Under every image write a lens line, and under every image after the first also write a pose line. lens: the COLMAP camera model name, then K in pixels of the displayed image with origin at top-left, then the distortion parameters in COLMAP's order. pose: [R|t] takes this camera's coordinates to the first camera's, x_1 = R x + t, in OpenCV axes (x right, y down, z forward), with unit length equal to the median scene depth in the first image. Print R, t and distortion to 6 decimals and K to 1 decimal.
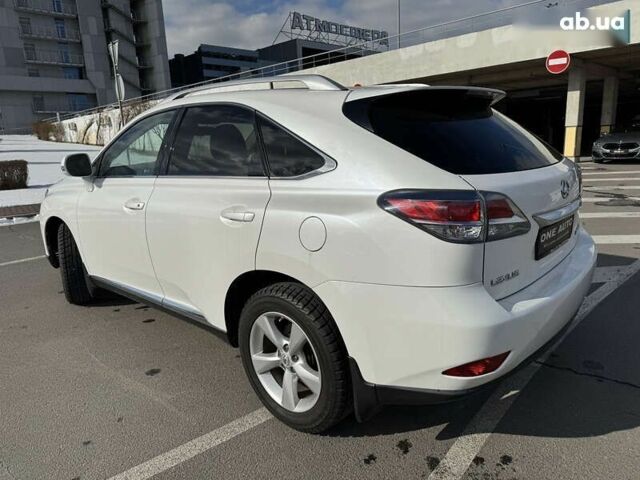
lens RADIAL K [[466.0, 0, 320.0], [0, 466.0, 236.9], [0, 0, 1]] dist [0.028795, -0.028809]
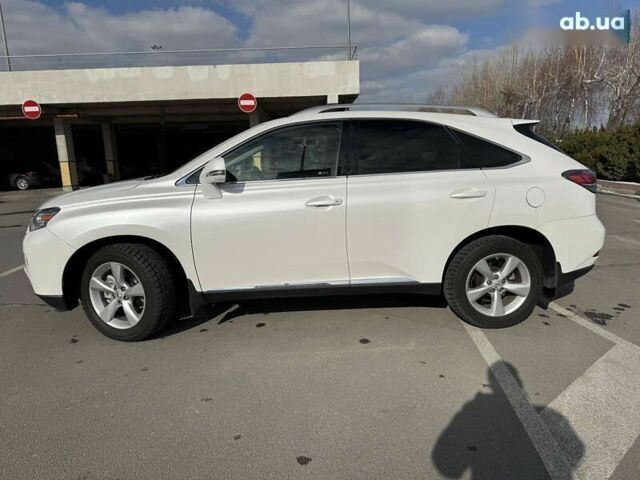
lens RADIAL K [[446.1, 0, 319.5], [0, 446.1, 253.7], [0, 0, 1]] dist [0.024000, -0.001682]
pose [[0.692023, -0.131045, 0.709881, -1.460997], [0.144549, 0.988623, 0.041589, 0.008240], [-0.707255, 0.073832, 0.703092, 0.329296]]
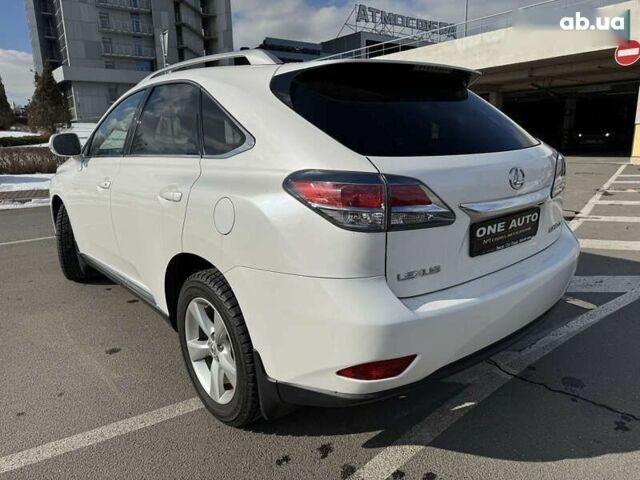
lens RADIAL K [[466.0, 0, 320.0], [0, 466.0, 236.9], [0, 0, 1]] dist [0.028795, -0.028809]
pose [[0.991092, 0.049122, -0.123786, 0.236075], [-0.047682, 0.998756, 0.014569, 0.010532], [0.124348, -0.008537, 0.992202, 0.074212]]
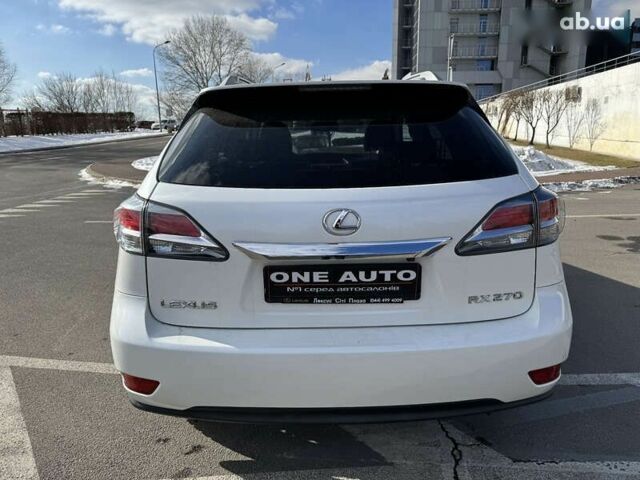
lens RADIAL K [[466.0, 0, 320.0], [0, 466.0, 236.9], [0, 0, 1]] dist [0.028795, -0.028809]
pose [[0.680217, 0.183895, -0.709569, 0.874858], [-0.168095, 0.981356, 0.093192, -0.121543], [0.713477, 0.055884, 0.698447, 0.416547]]
